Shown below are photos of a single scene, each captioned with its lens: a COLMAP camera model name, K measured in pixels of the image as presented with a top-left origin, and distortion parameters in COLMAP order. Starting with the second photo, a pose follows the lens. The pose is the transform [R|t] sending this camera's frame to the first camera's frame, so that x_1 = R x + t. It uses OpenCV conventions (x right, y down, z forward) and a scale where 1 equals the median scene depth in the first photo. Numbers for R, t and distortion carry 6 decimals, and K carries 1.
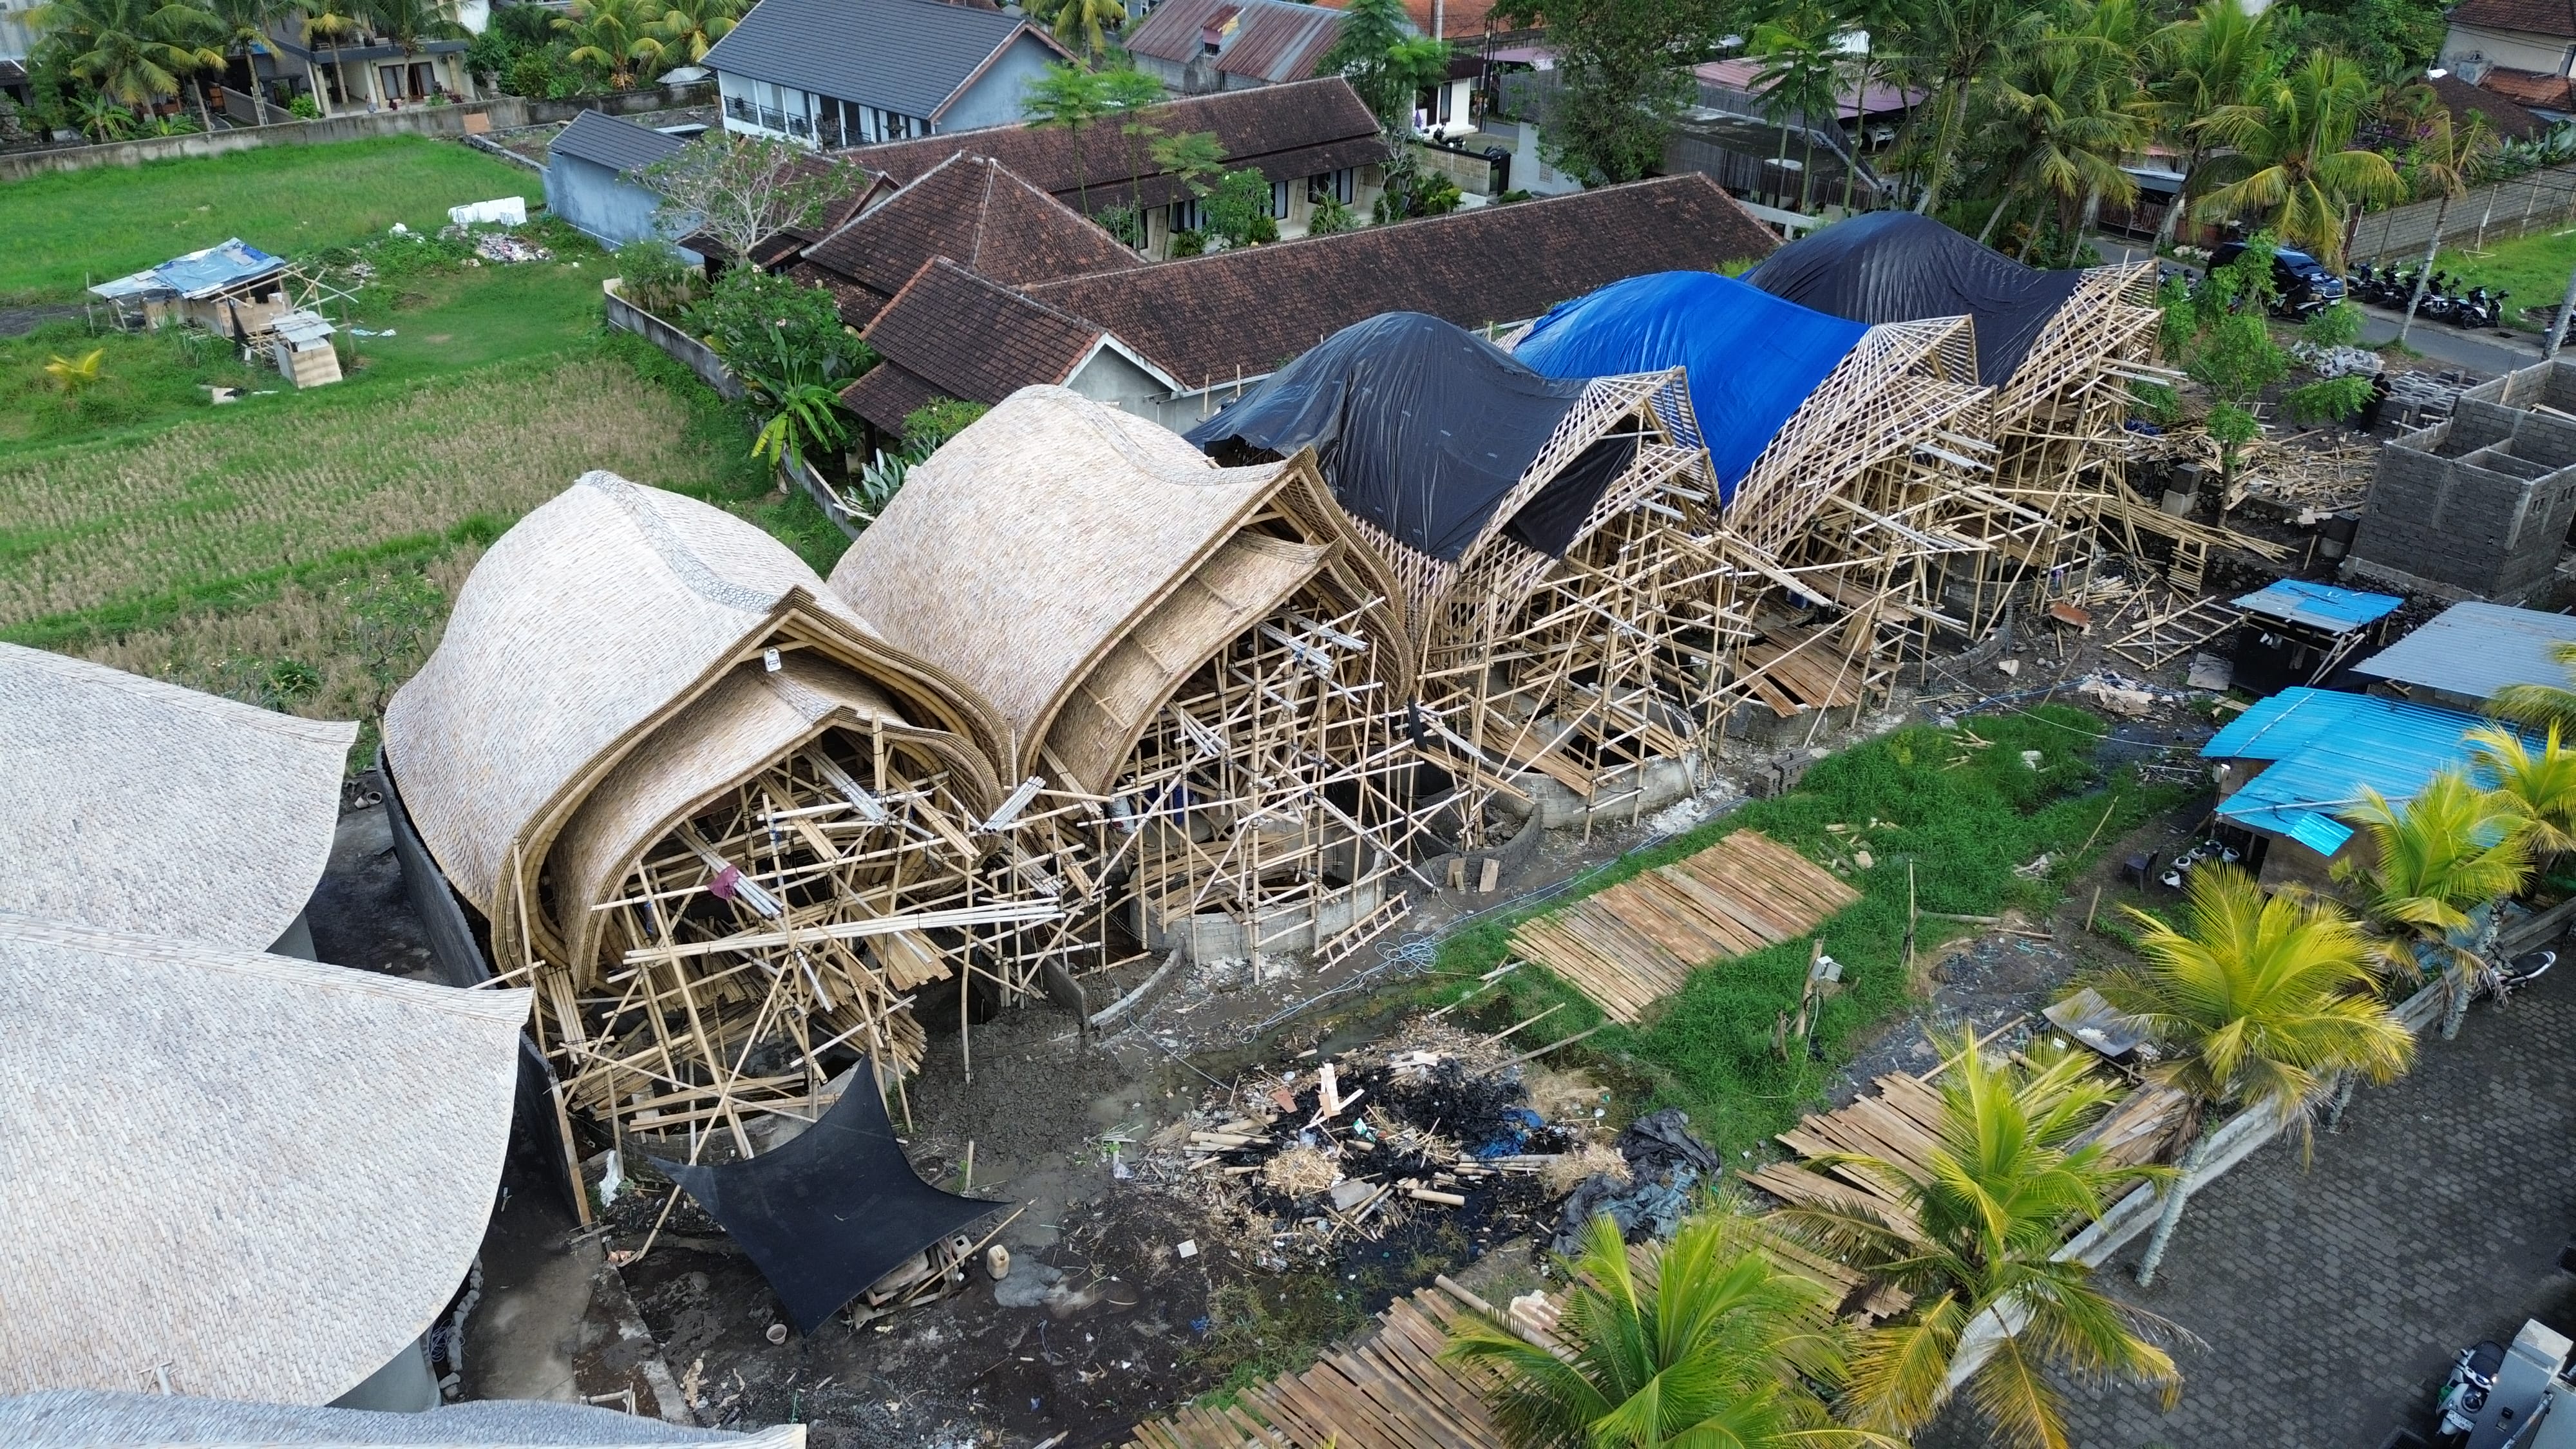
lens RADIAL K [[1803.9, 0, 1351.4], [0, 1803.9, 717.2], [0, 0, 1]] dist [0.069367, -0.073988]
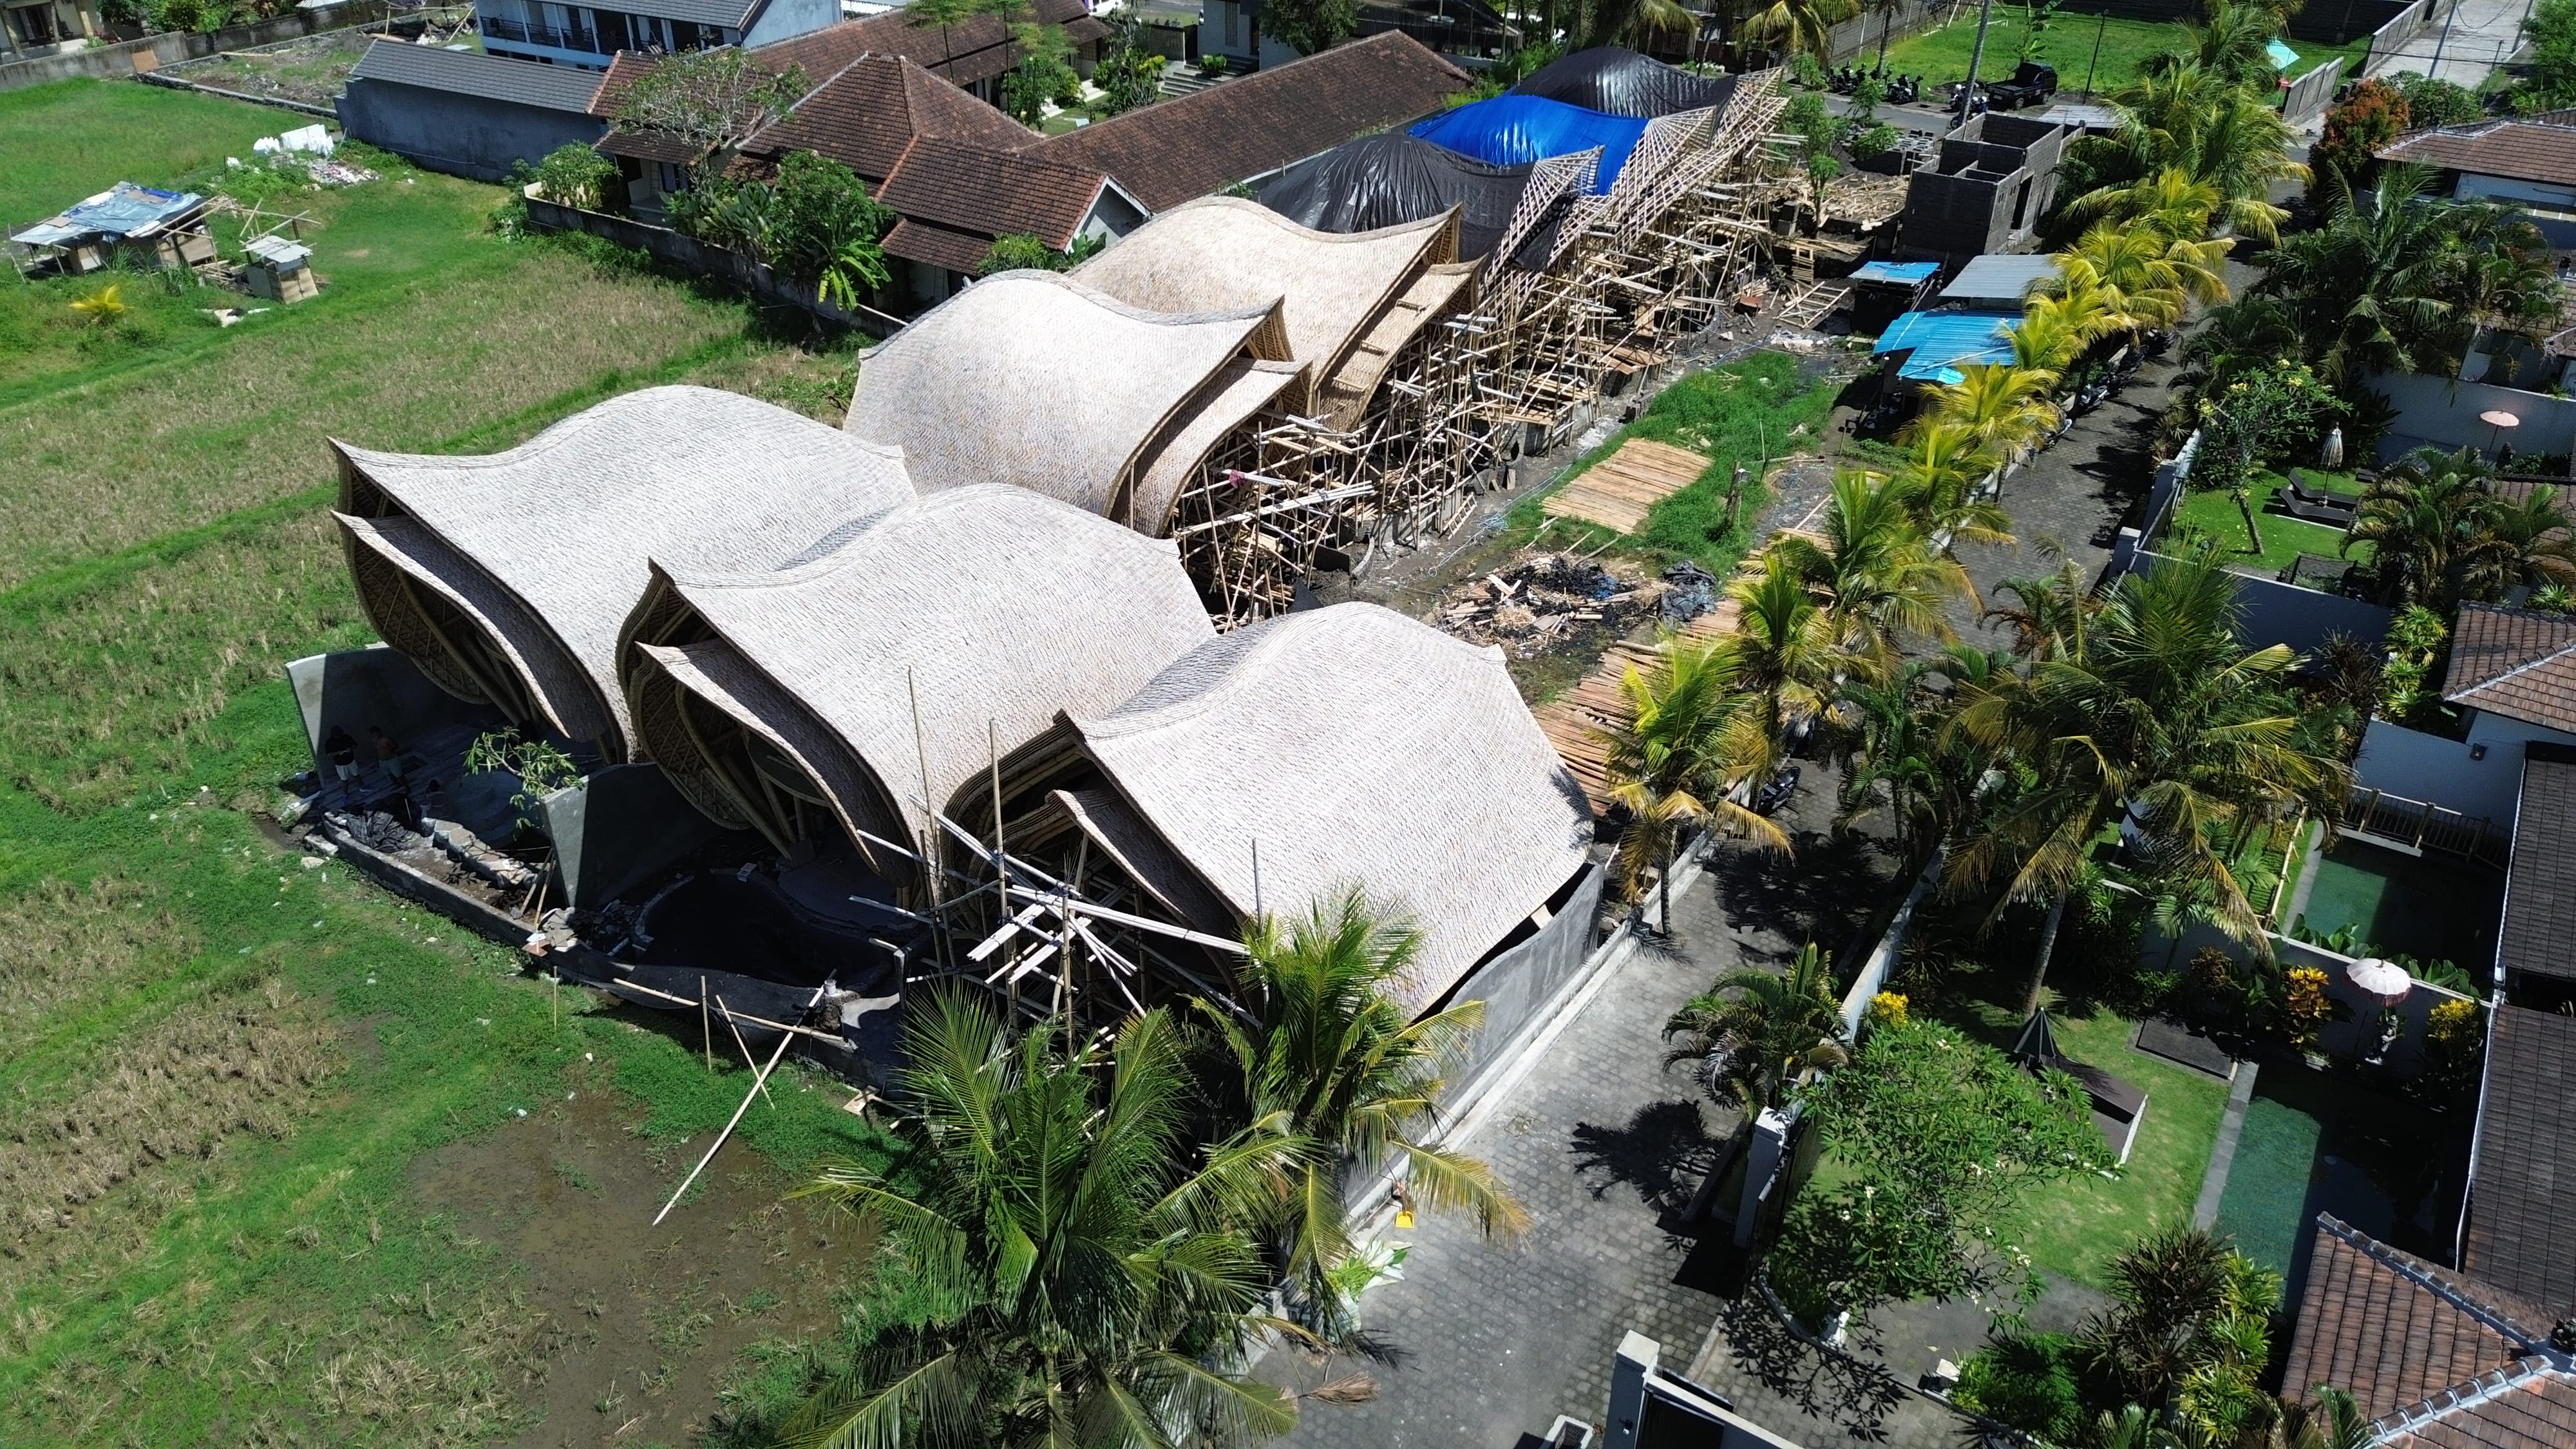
lens RADIAL K [[1803.9, 0, 1351.4], [0, 1803.9, 717.2], [0, 0, 1]] dist [0.069367, -0.073988]
pose [[0.942336, -0.175400, 0.285022, -0.485663], [0.155140, 0.983566, 0.092355, 0.108561], [-0.296537, -0.042811, 0.954061, -0.454053]]
